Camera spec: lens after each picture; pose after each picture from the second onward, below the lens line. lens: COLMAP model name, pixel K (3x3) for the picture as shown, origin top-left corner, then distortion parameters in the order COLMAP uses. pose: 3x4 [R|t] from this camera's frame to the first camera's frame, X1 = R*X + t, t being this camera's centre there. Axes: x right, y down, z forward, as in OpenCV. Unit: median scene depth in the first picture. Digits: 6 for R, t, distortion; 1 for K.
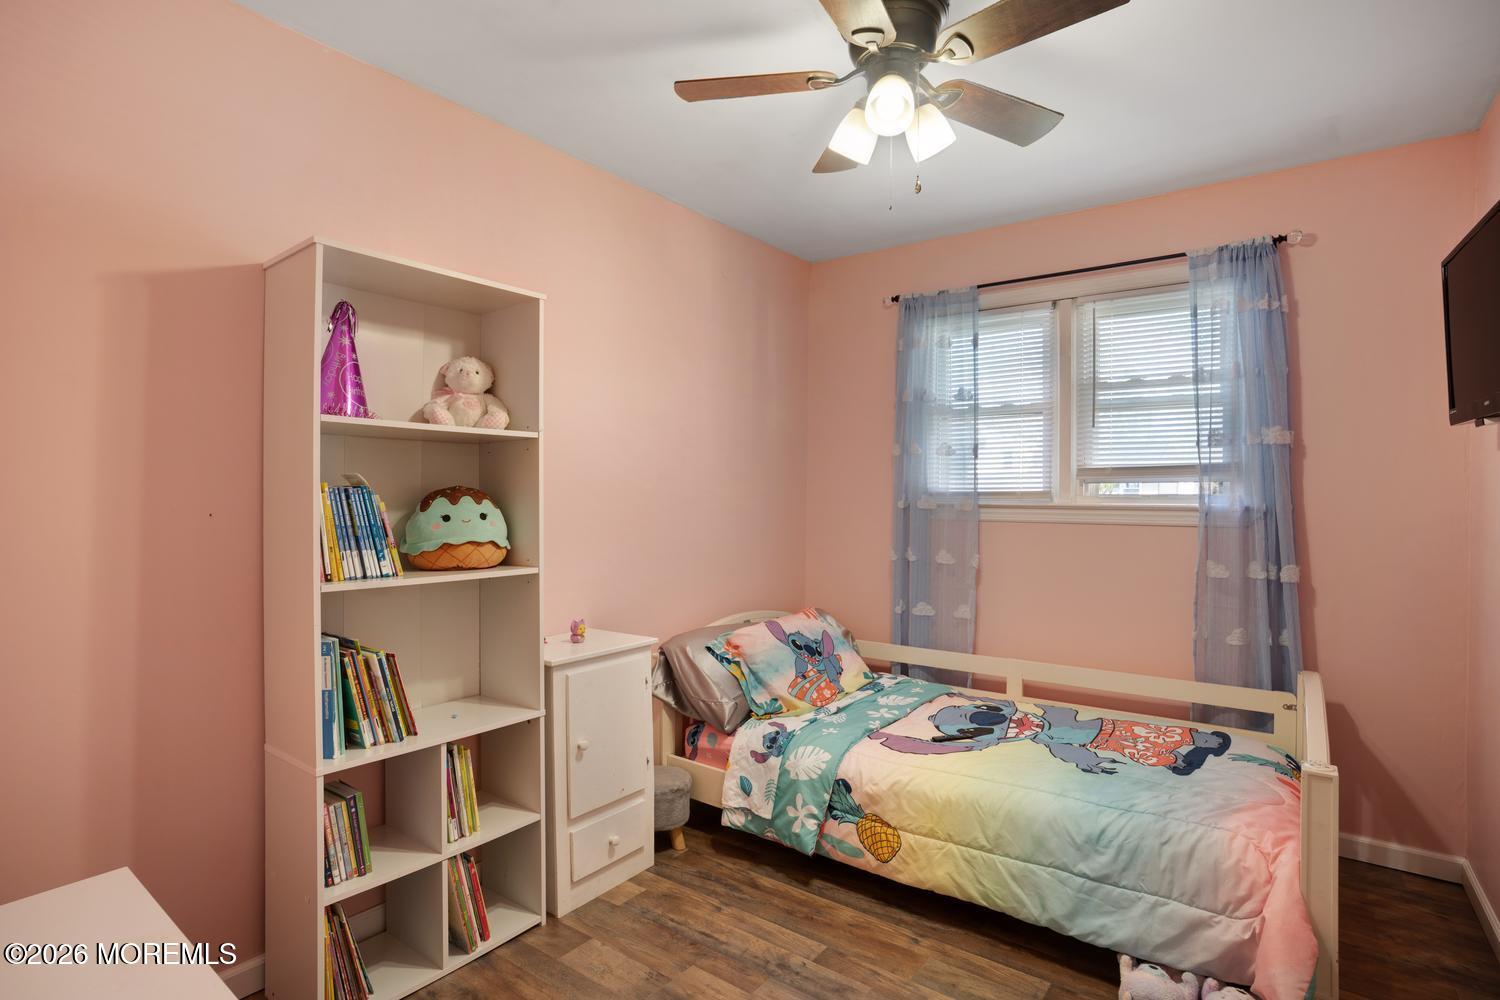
lens RADIAL K [[739.1, 0, 765.1], [0, 739.1, 492.6], [0, 0, 1]] dist [-0.059272, 0.013770]
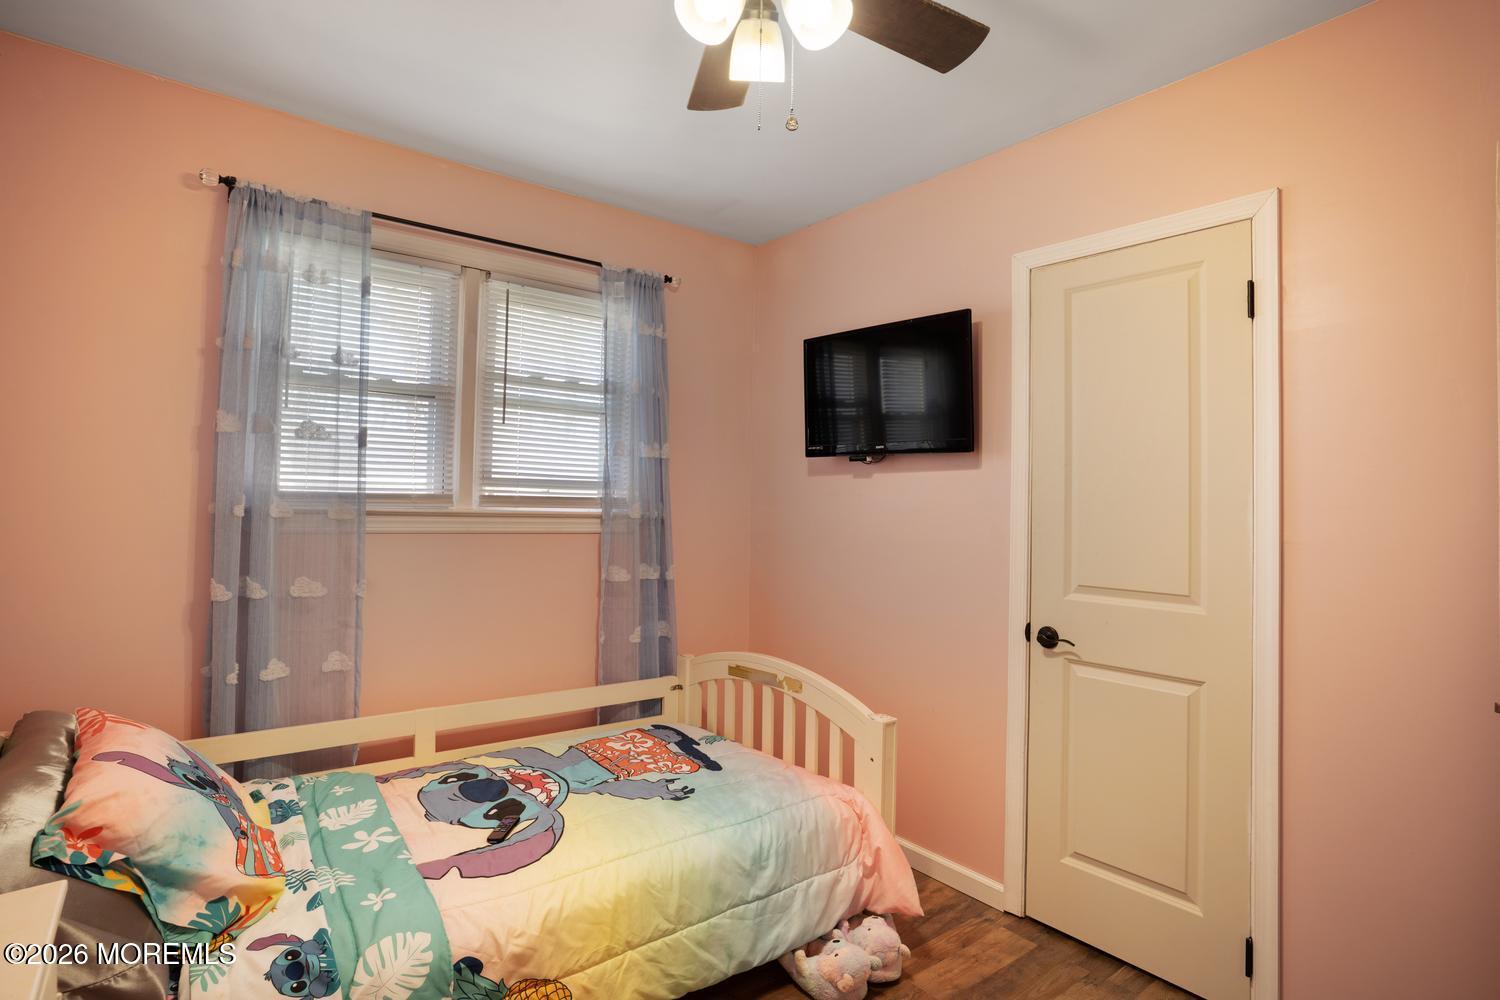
lens RADIAL K [[739.1, 0, 761.6], [0, 739.1, 498.4], [0, 0, 1]] dist [-0.059272, 0.013770]
pose [[0.288442, 0.012778, 0.957412, -0.371892], [-0.024031, 0.999693, -0.006103, -0.001812], [-0.957196, -0.021248, 0.288661, 0.535469]]
